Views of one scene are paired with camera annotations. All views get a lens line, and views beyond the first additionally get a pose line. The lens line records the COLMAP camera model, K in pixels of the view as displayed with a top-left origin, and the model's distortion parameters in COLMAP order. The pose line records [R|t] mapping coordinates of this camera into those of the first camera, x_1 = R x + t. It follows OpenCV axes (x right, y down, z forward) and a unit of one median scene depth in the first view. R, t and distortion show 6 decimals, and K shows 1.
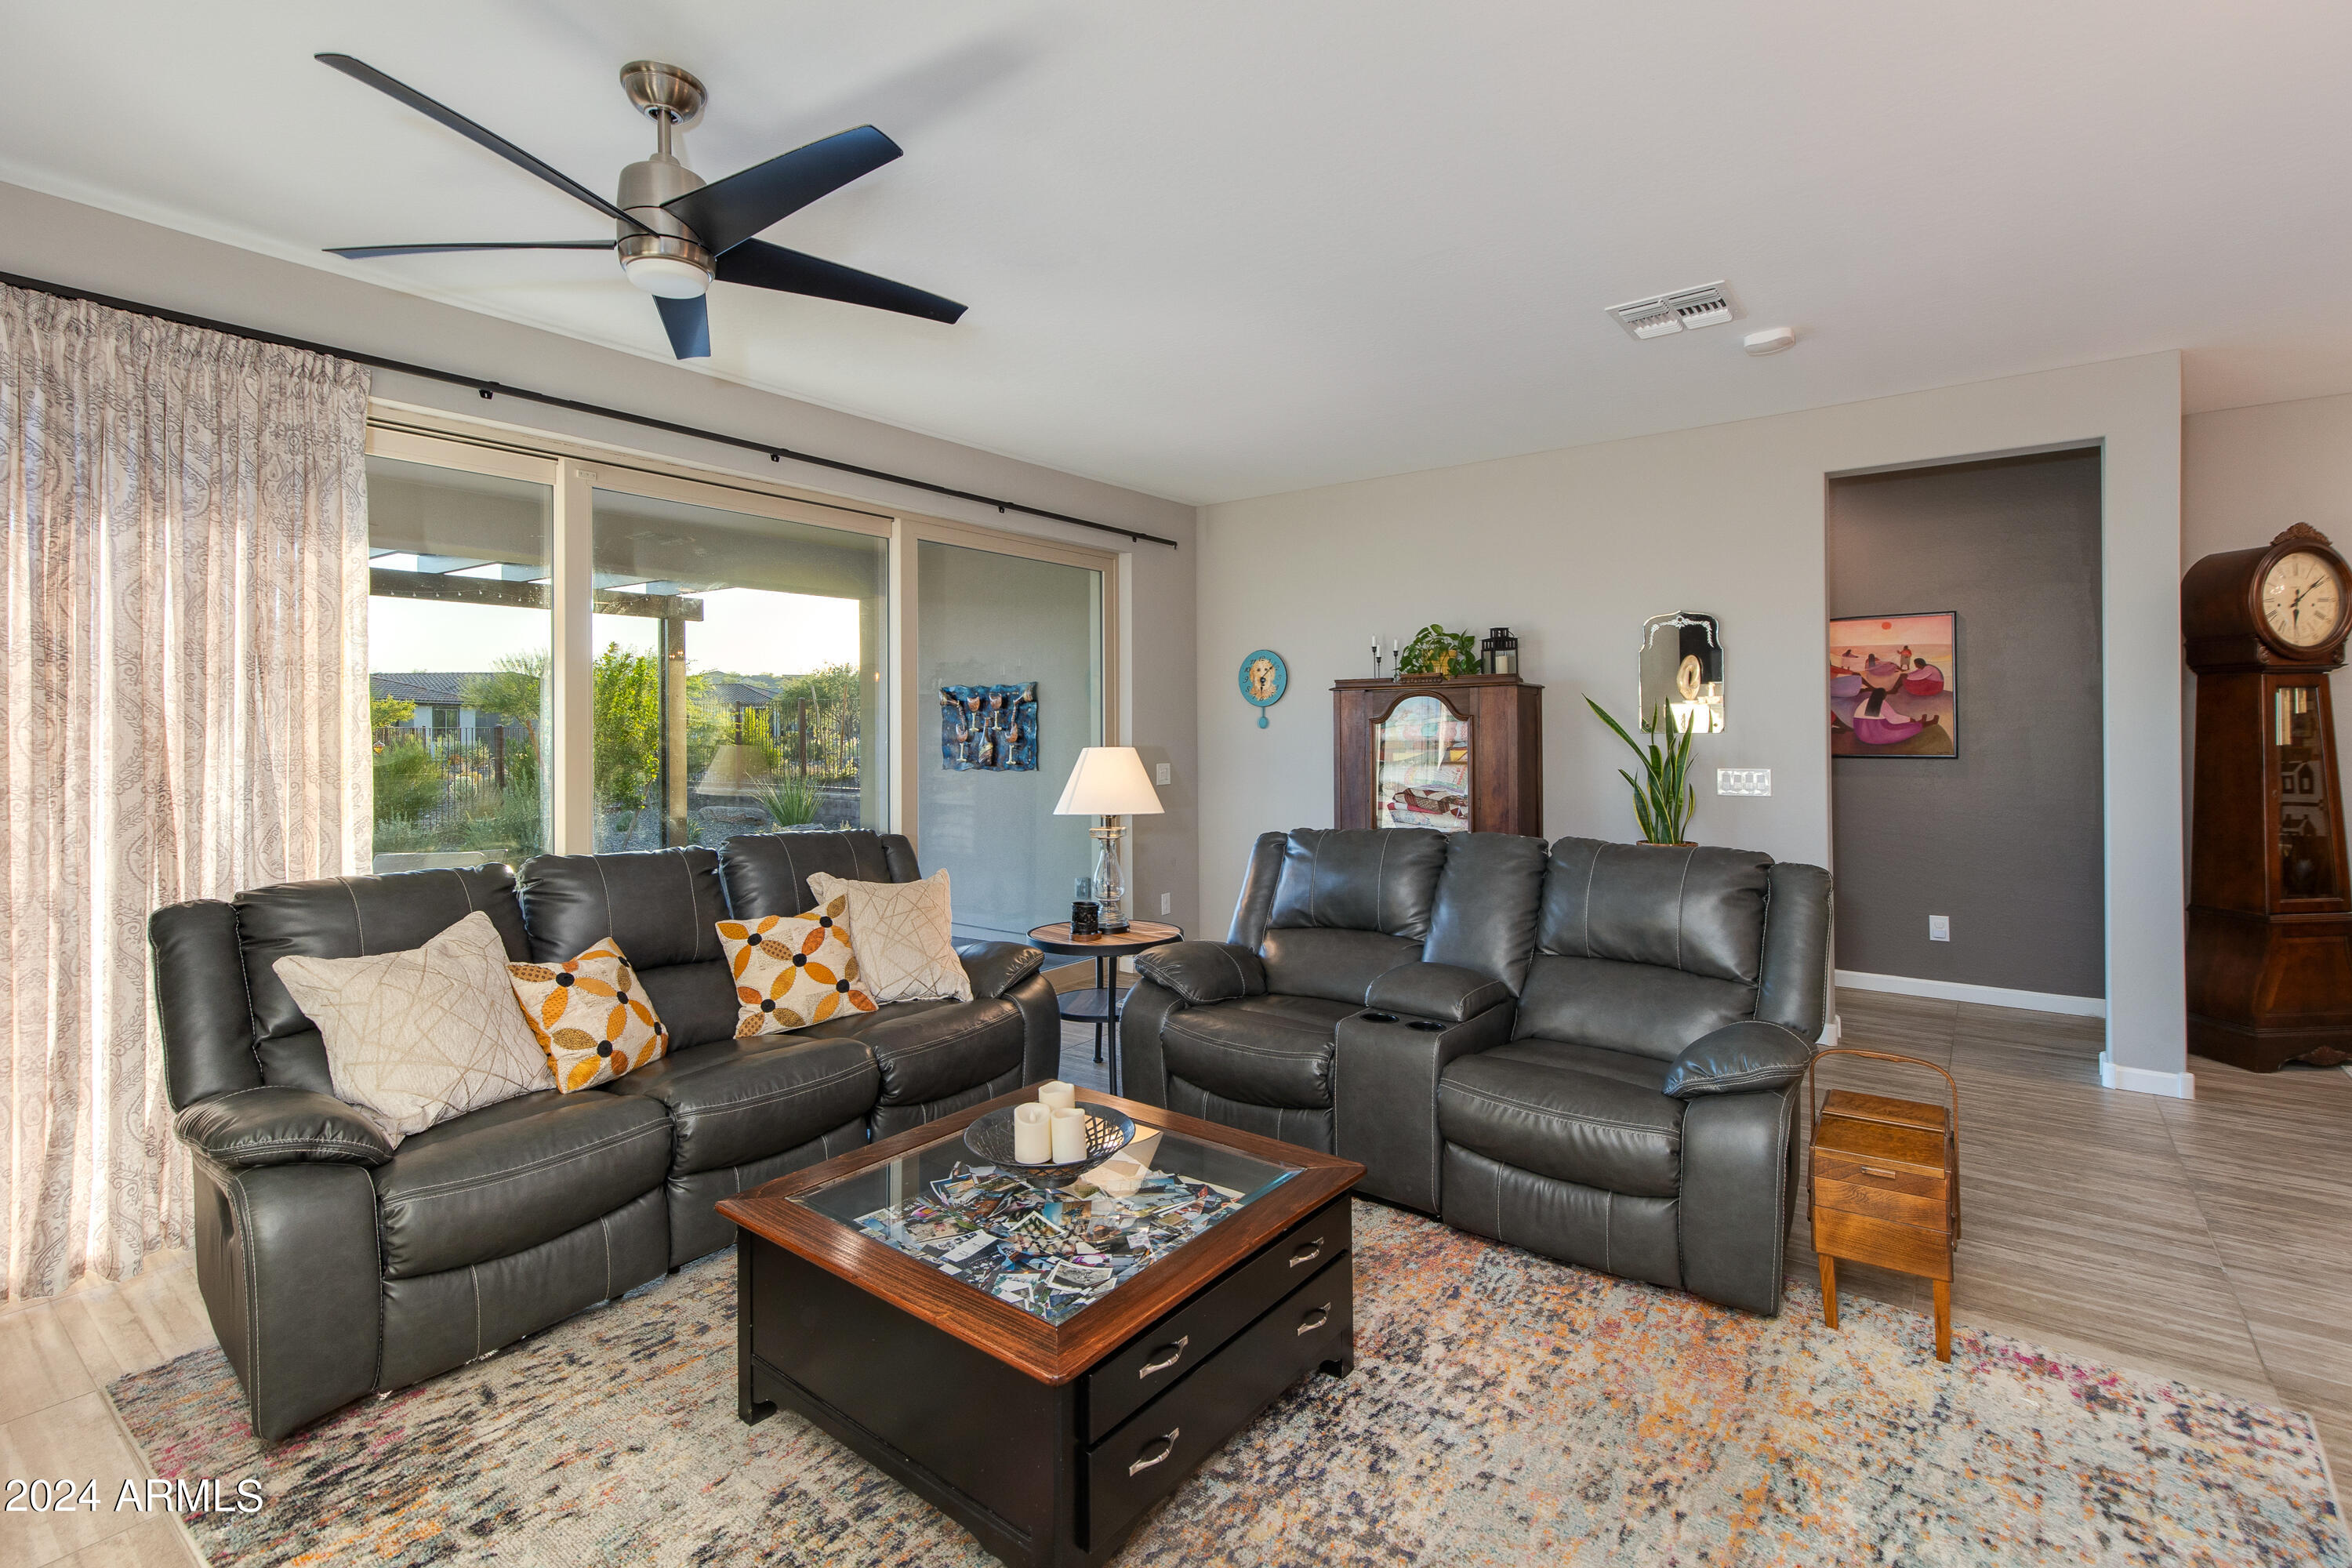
lens RADIAL K [[1081.2, 0, 1146.6], [0, 1081.2, 729.5], [0, 0, 1]] dist [0.003538, 0.000328]
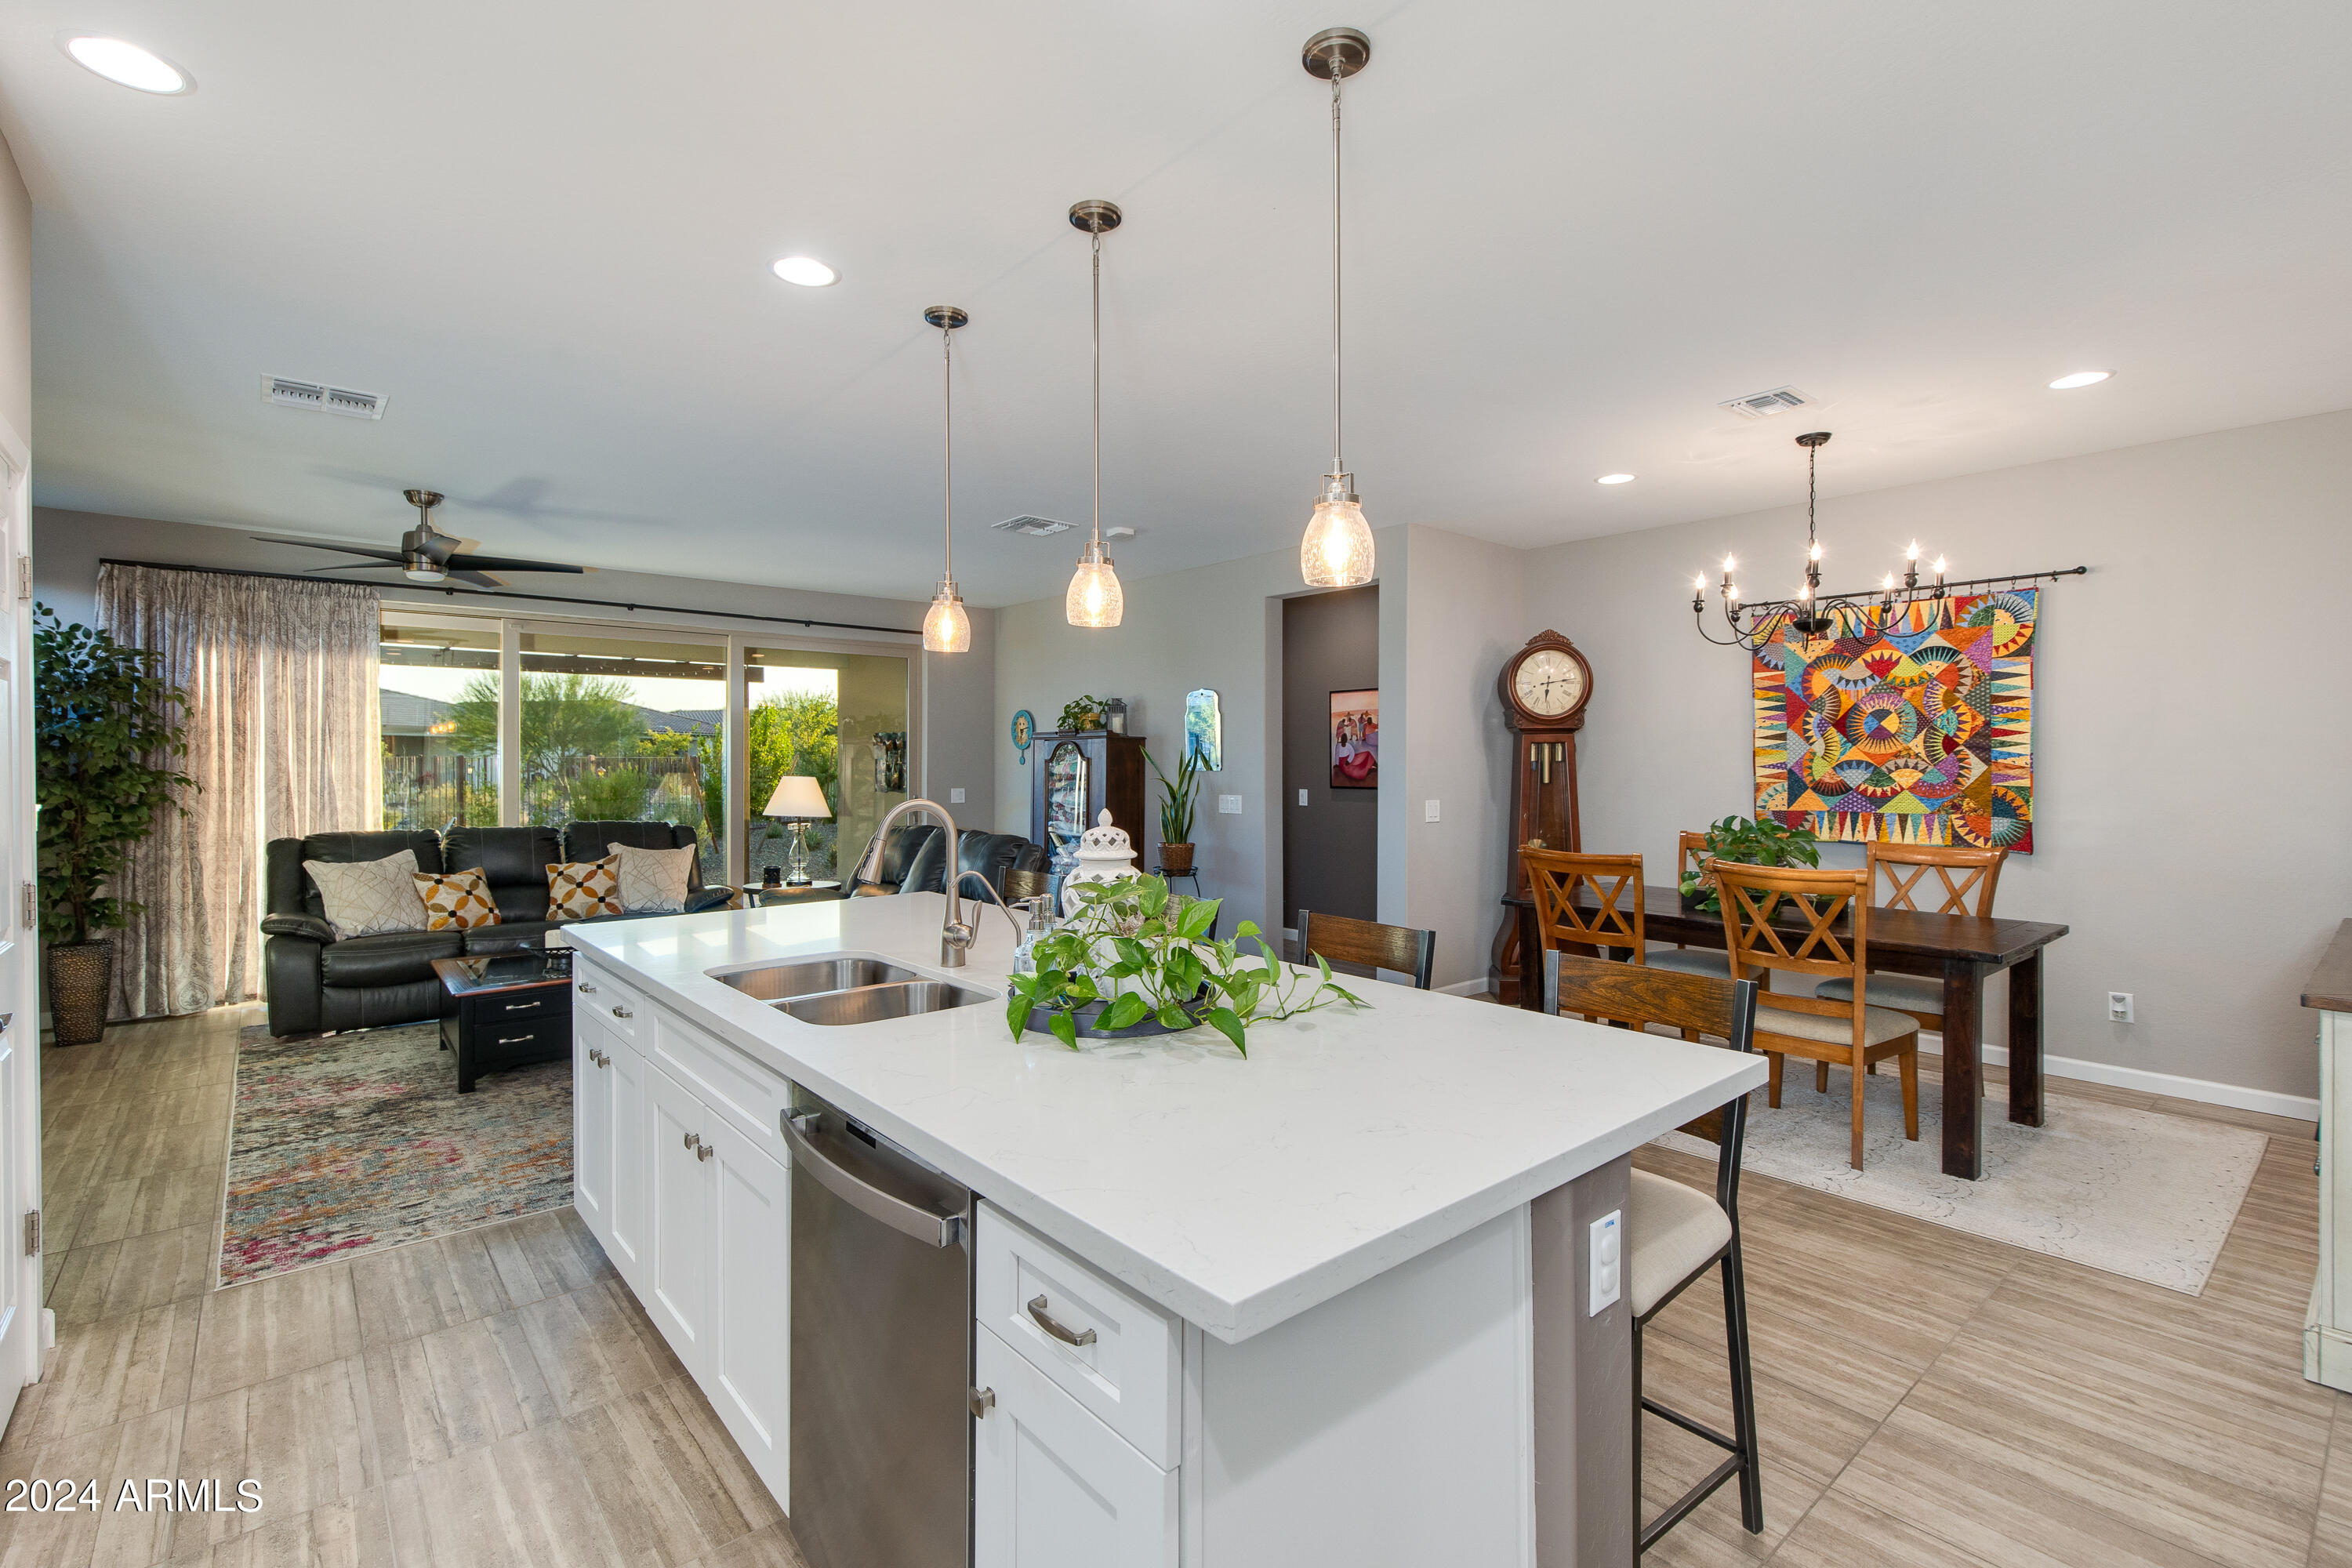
lens RADIAL K [[1081.2, 0, 1184.4], [0, 1081.2, 770.1], [0, 0, 1]] dist [0.003538, 0.000328]
pose [[0.977027, 0.008035, -0.212965, 1.346827], [-0.006221, 0.999938, 0.009189, -0.017807], [0.213026, -0.007653, 0.977017, -0.770605]]
